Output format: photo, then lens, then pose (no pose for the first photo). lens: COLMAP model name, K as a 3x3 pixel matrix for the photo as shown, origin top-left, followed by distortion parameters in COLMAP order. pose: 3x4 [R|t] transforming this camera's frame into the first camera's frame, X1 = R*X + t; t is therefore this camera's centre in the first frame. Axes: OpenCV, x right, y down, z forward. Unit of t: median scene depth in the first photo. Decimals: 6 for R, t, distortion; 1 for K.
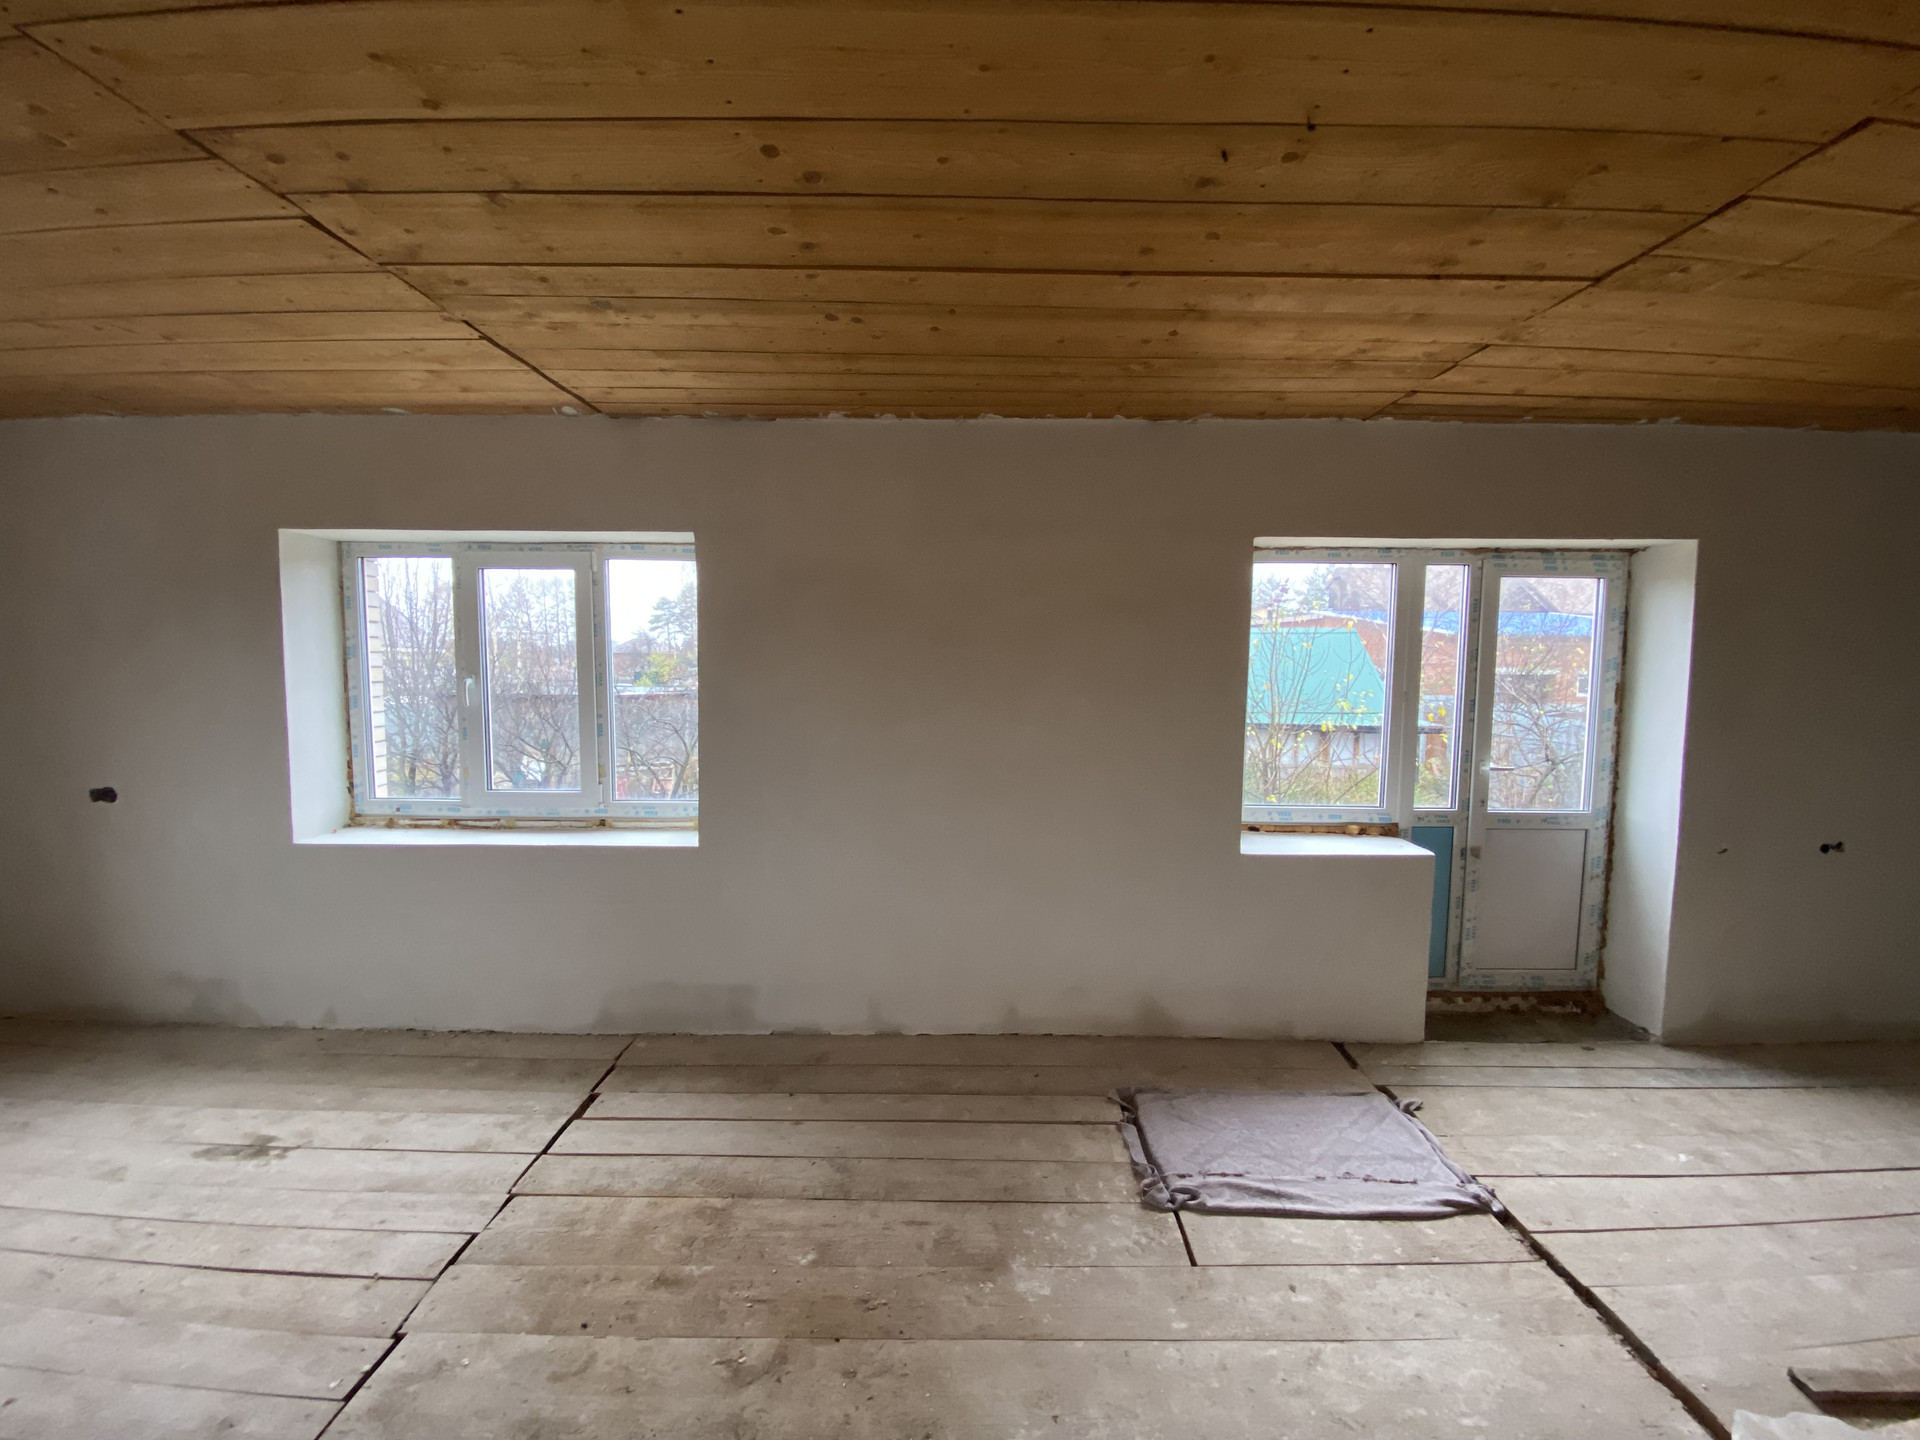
lens RADIAL K [[786.8, 0, 972.0], [0, 786.8, 720.0], [0, 0, 1]] dist [0.010808, -0.014666]
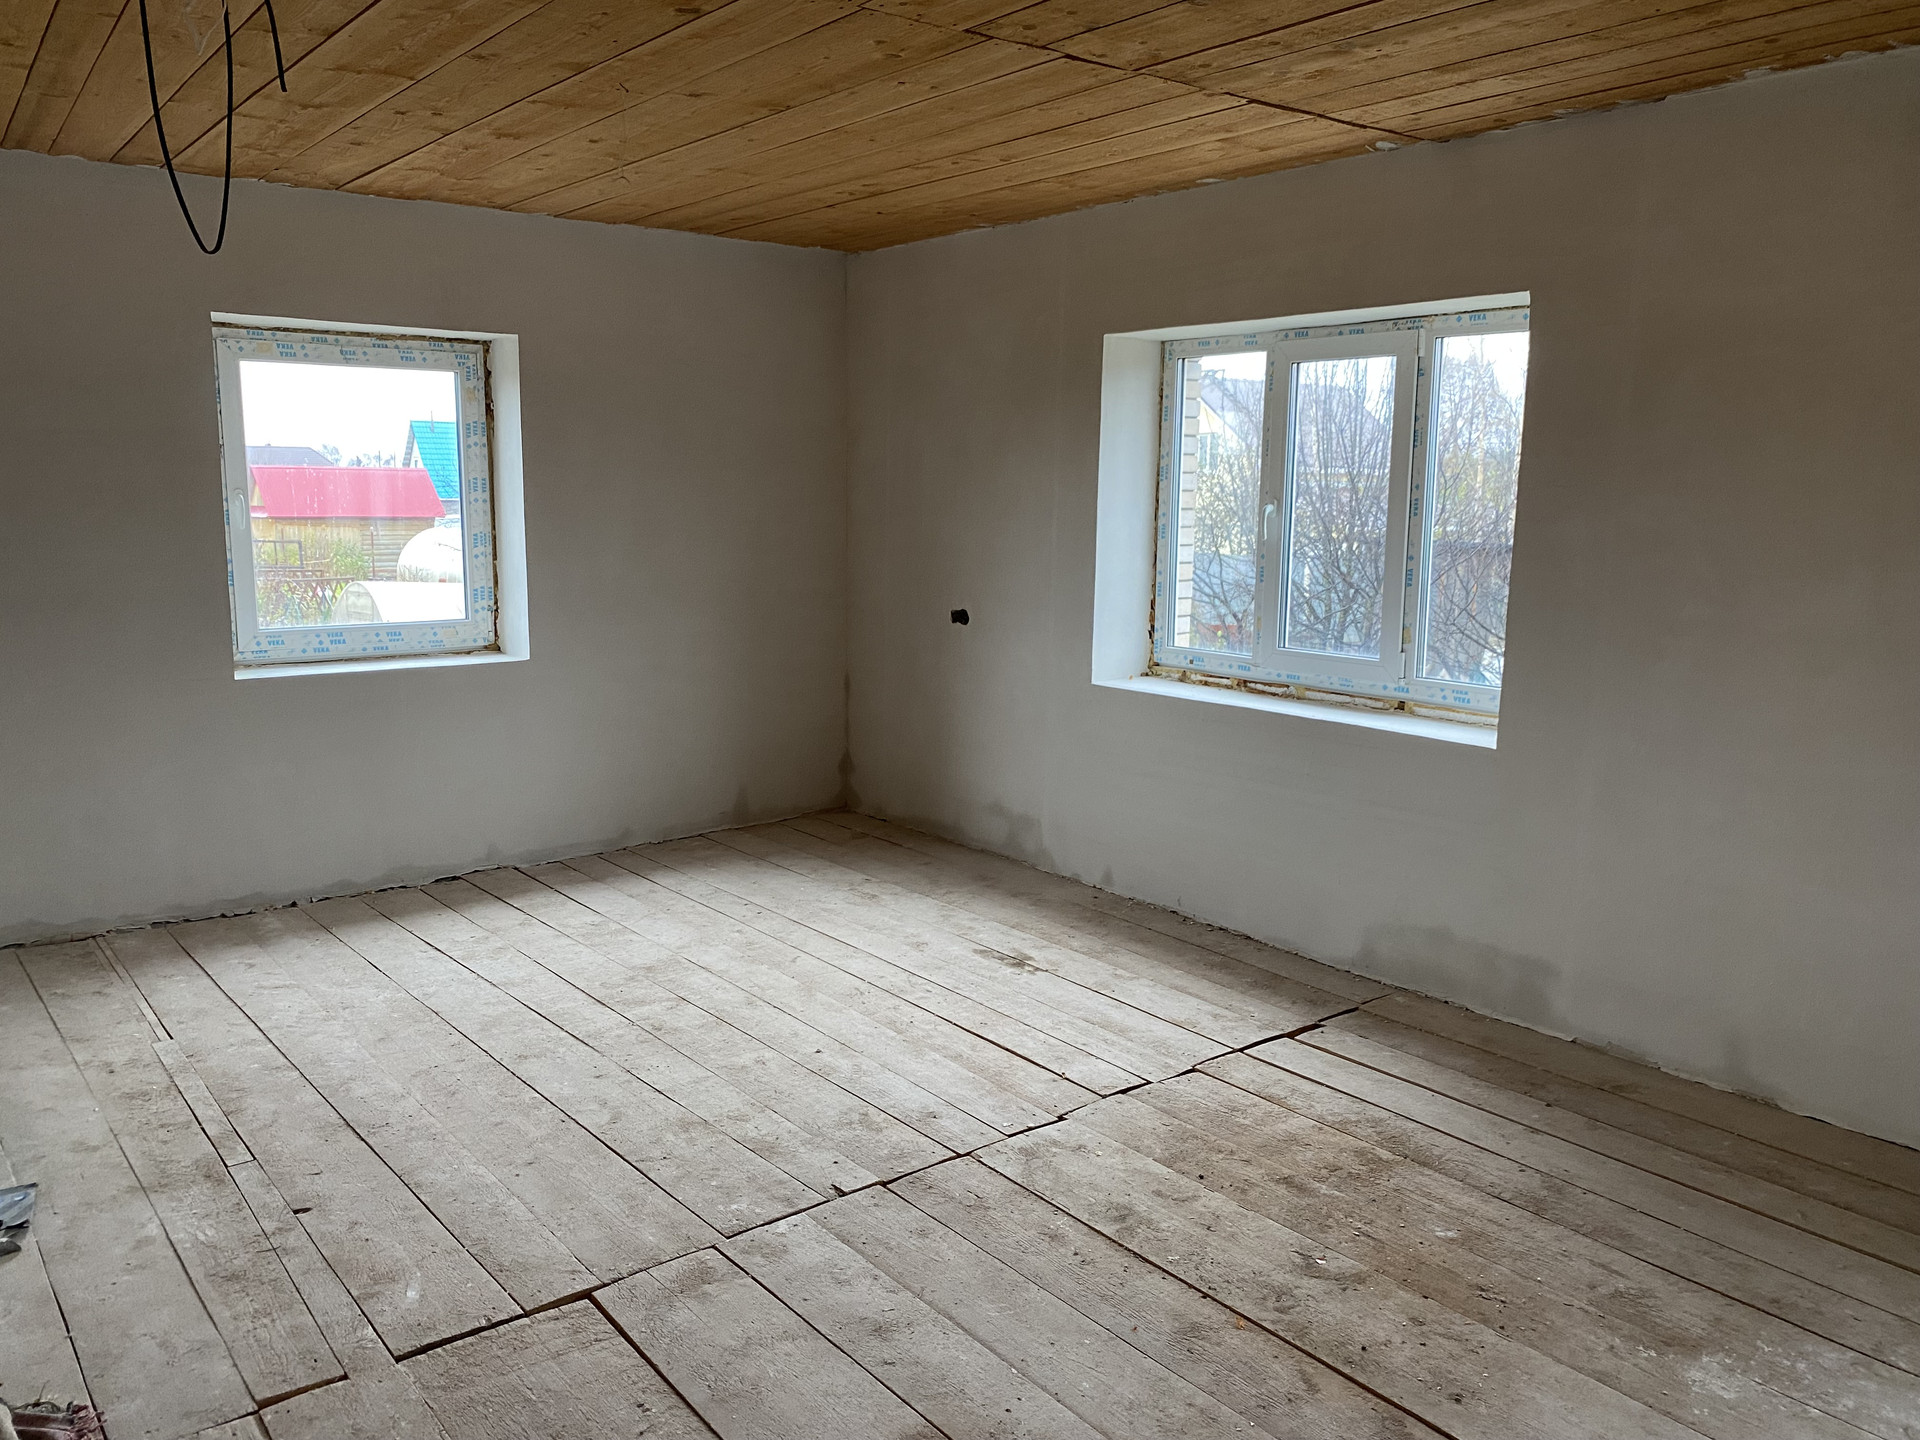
lens RADIAL K [[1474.0, 0, 955.1], [0, 1474.0, 707.8], [0, 0, 1]] dist [0.034767, -0.040241]
pose [[0.627655, 0.118304, -0.769450, 0.452690], [-0.064135, 0.992884, 0.100341, 0.029505], [0.775845, -0.013631, 0.630776, -0.257011]]
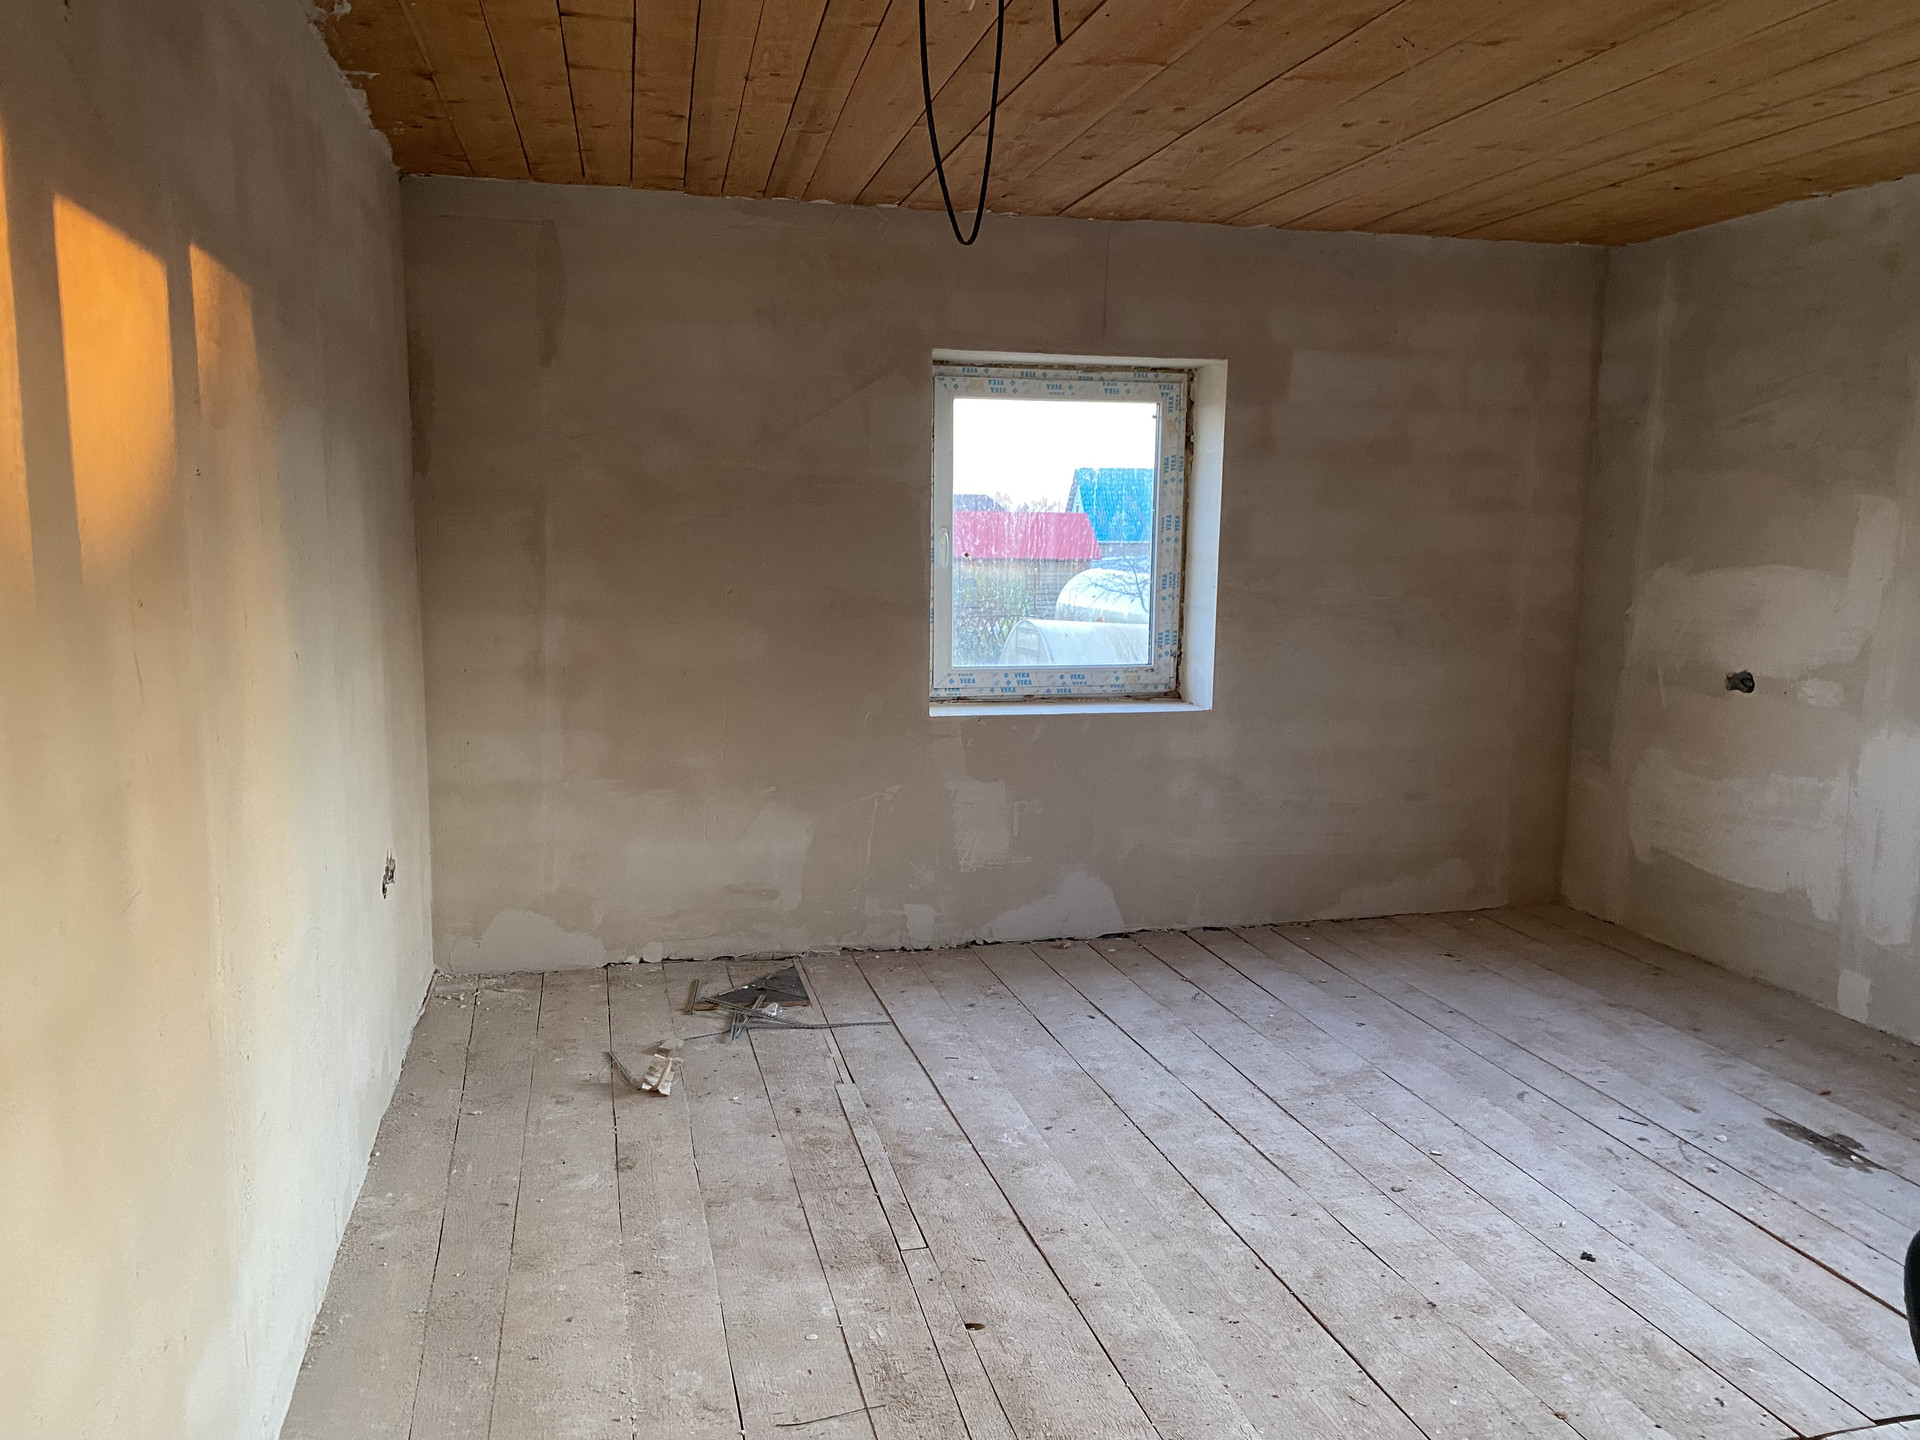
lens RADIAL K [[1474.0, 0, 937.6], [0, 1474.0, 714.0], [0, 0, 1]] dist [0.034767, -0.040241]
pose [[0.239595, 0.126358, -0.962615, 0.219266], [-0.079187, 0.990734, 0.110339, 0.030858], [0.967638, 0.049790, 0.247380, -0.229269]]
